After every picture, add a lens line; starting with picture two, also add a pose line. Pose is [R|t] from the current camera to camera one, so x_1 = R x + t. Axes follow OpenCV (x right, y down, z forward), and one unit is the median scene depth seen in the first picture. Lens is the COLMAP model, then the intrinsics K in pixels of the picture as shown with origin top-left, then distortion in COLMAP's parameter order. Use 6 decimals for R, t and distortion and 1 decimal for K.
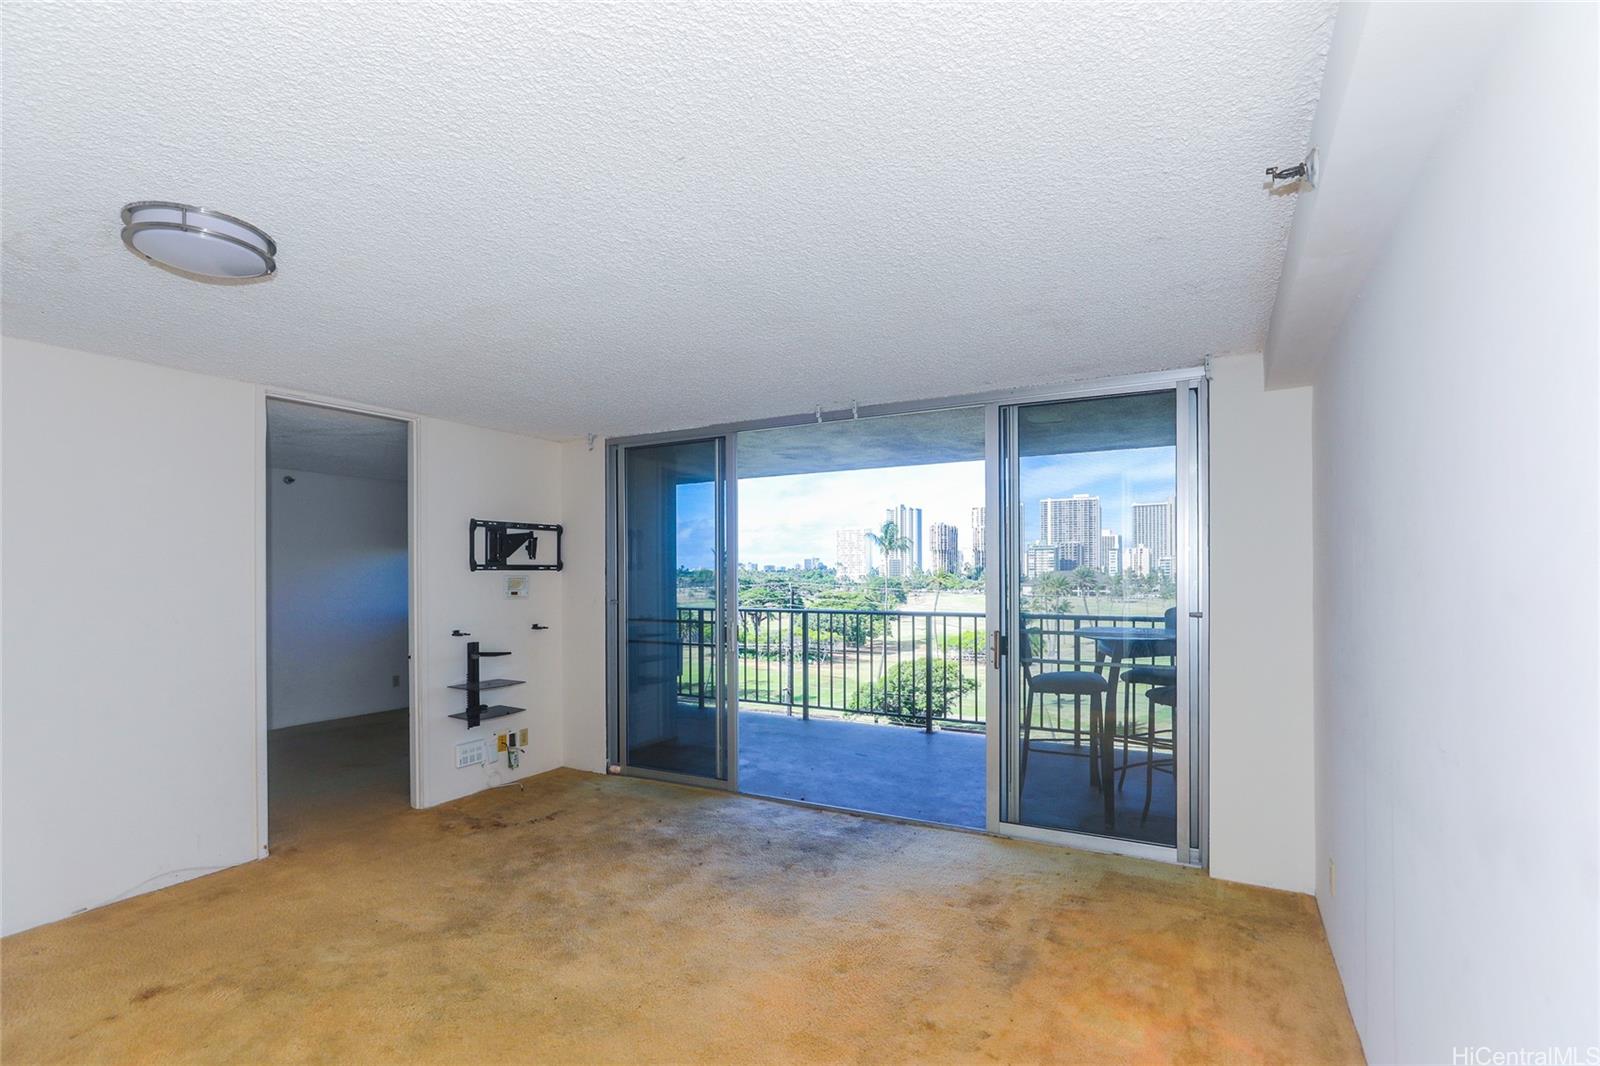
lens RADIAL K [[715.6, 0, 790.4], [0, 715.6, 555.9], [0, 0, 1]] dist [-0.009283, 0.000260]
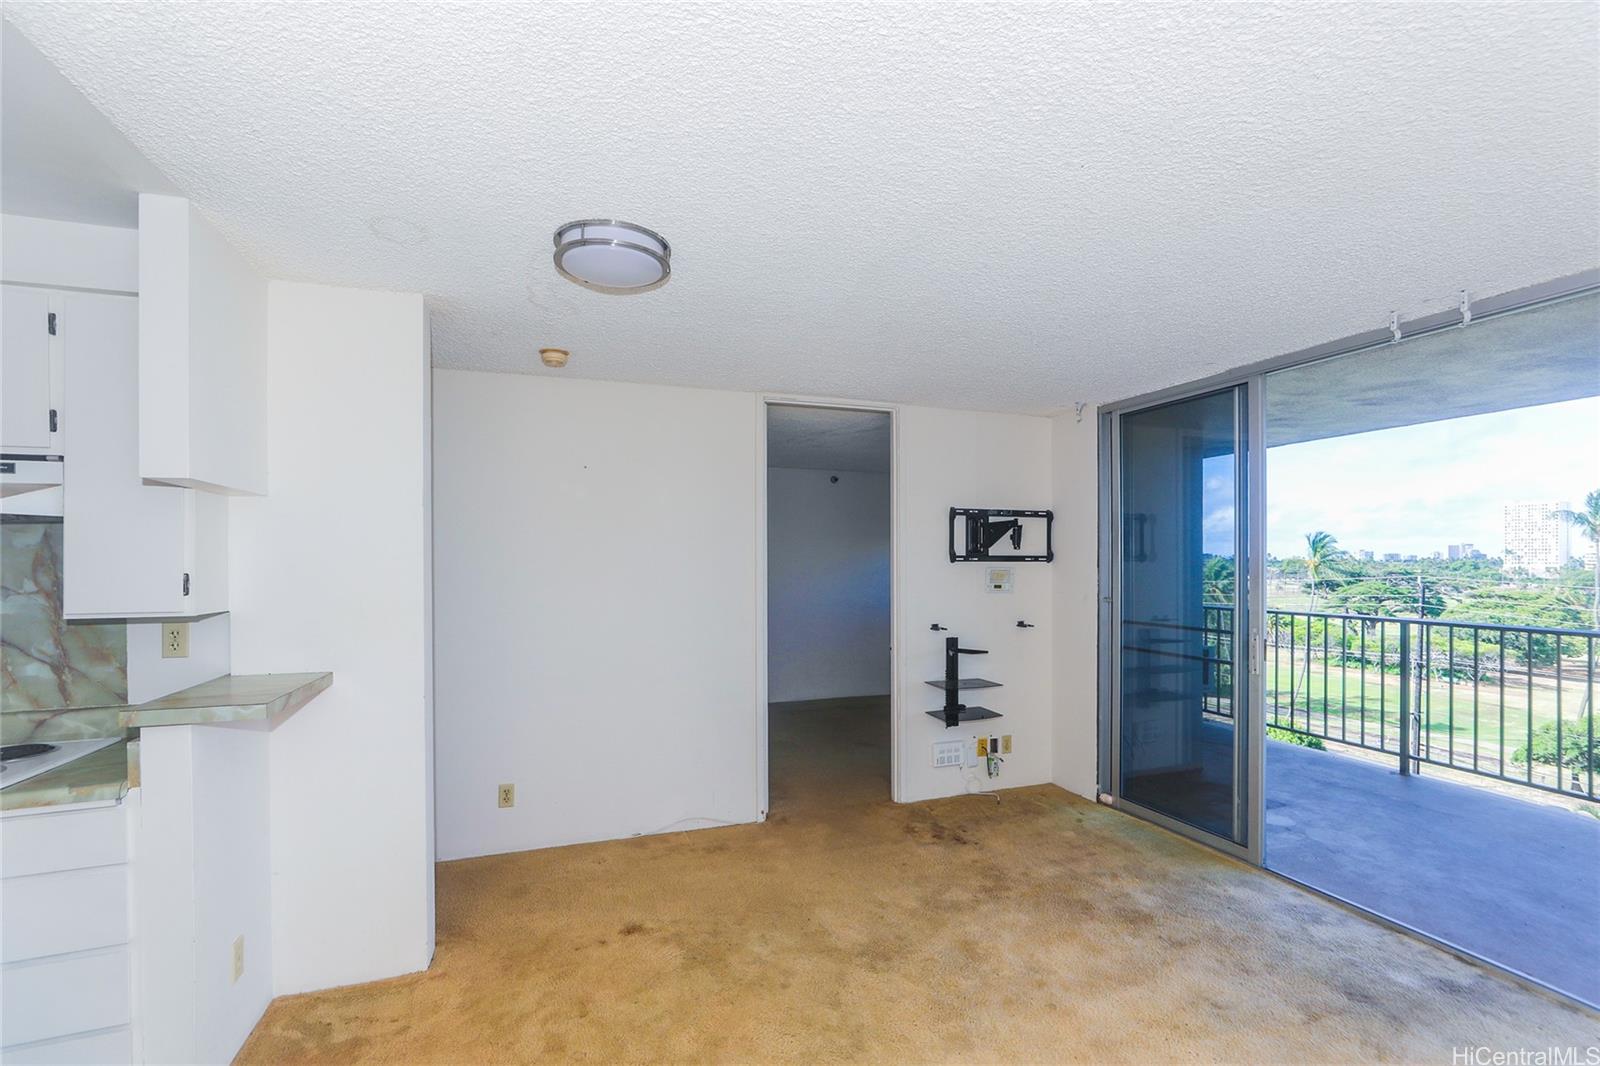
lens RADIAL K [[729.5, 0, 851.2], [0, 729.5, 554.2], [0, 0, 1]] dist [-0.034443, 0.017620]
pose [[0.781434, 0.000087, -0.623988, 0.055819], [0.008771, 0.999900, 0.011123, -0.001545], [0.623927, -0.014165, 0.781355, 0.164188]]
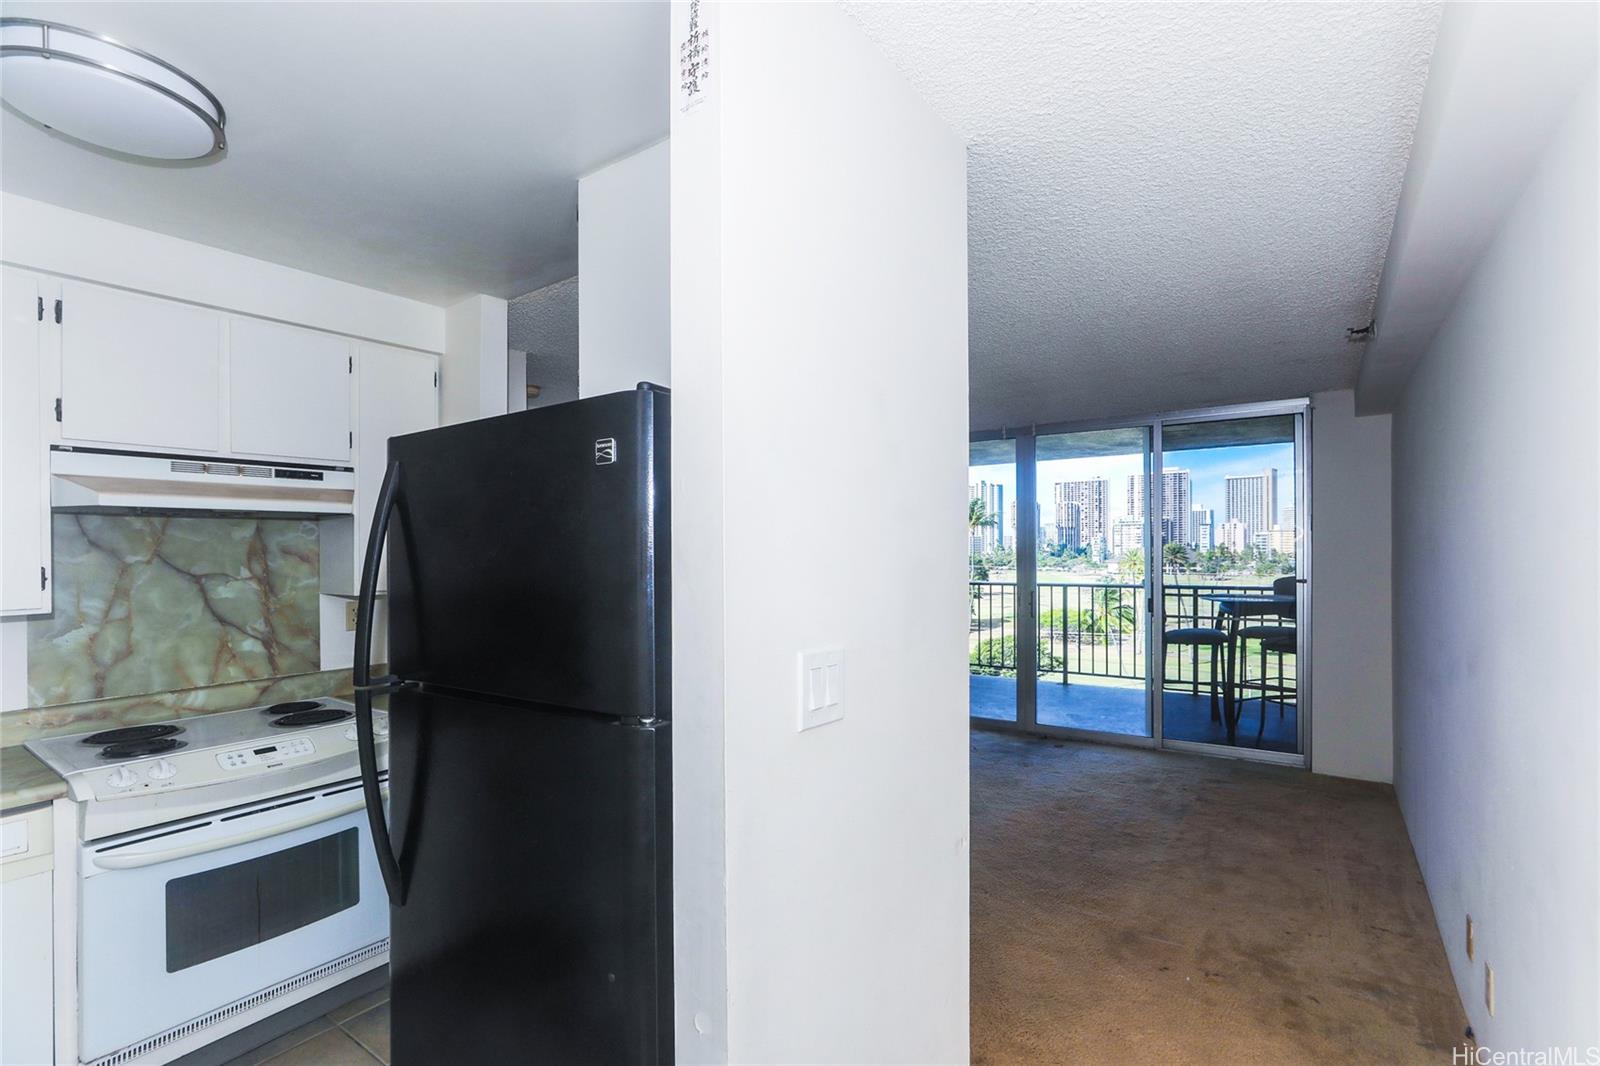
lens RADIAL K [[721.8, 0, 815.9], [0, 721.8, 541.4], [0, 0, 1]] dist [-0.003490, -0.000323]
pose [[0.997565, -0.004277, -0.069609, -0.184488], [0.005057, 0.999926, 0.011045, -0.007828], [0.069557, -0.011370, 0.997513, -0.308214]]
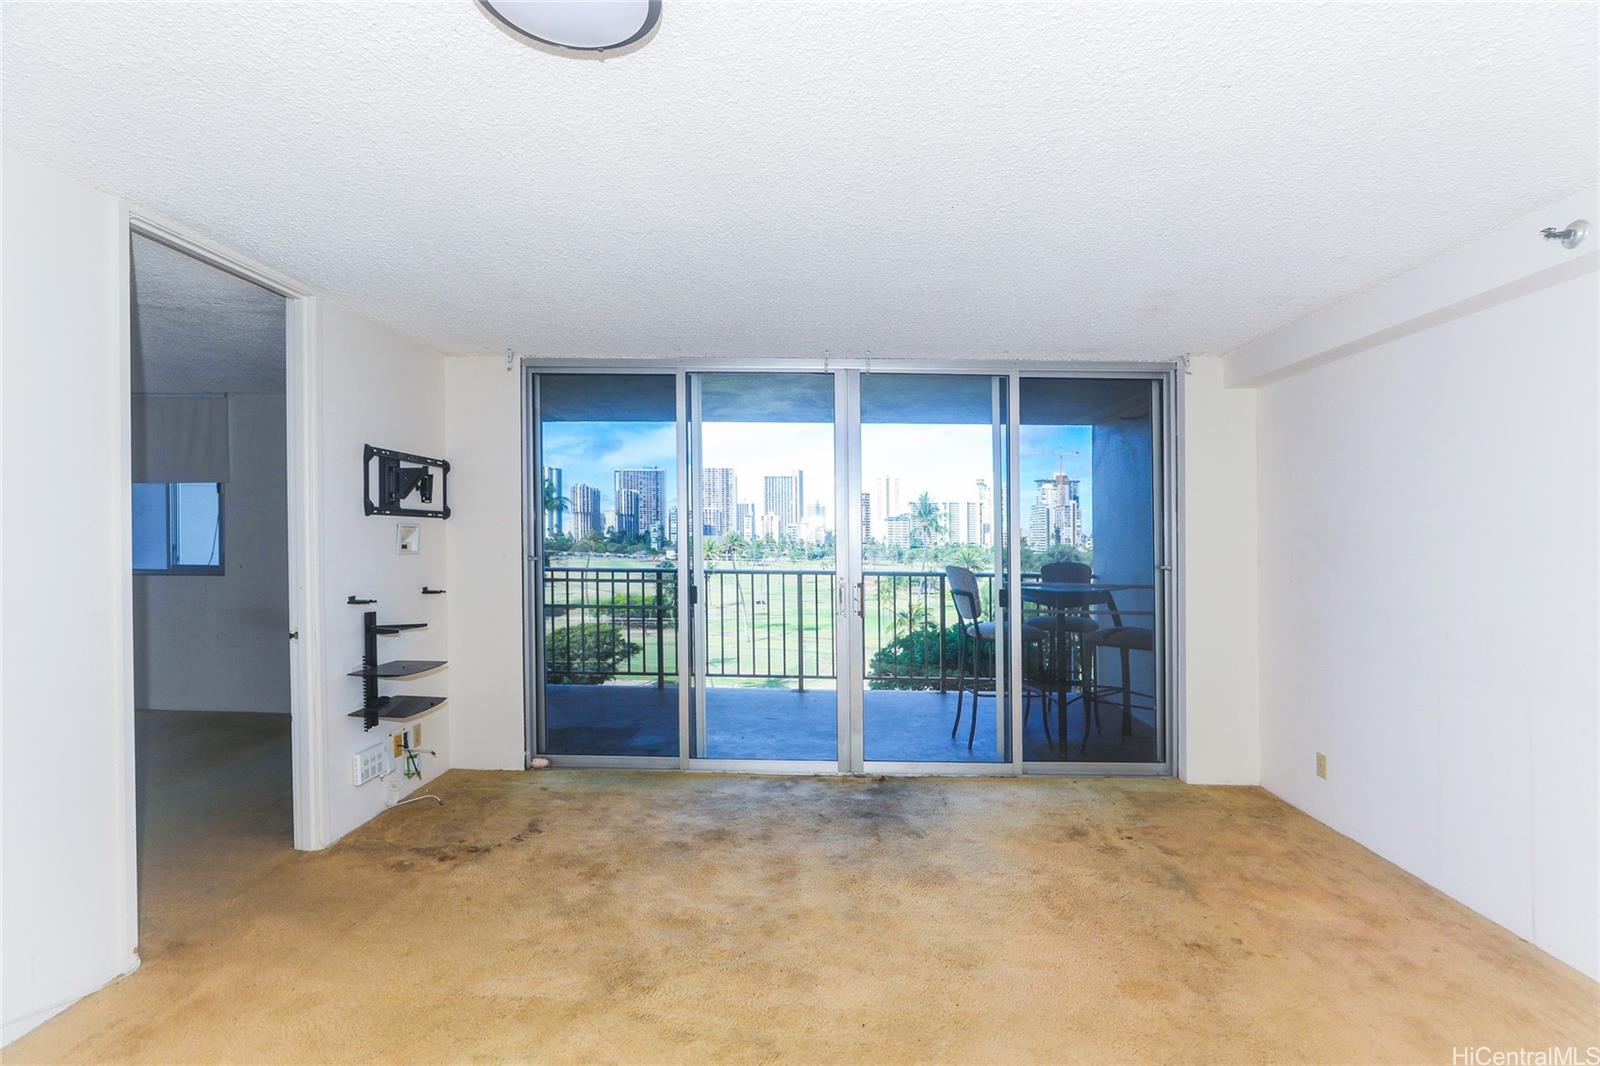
lens RADIAL K [[730.3, 0, 771.8], [0, 730.3, 513.1], [0, 0, 1]] dist [-0.006614, 0.000131]
pose [[0.894265, 0.028322, 0.446641, -0.419124], [-0.024935, 0.999598, -0.013460, 0.019034], [-0.446843, 0.000900, 0.894612, 0.146041]]
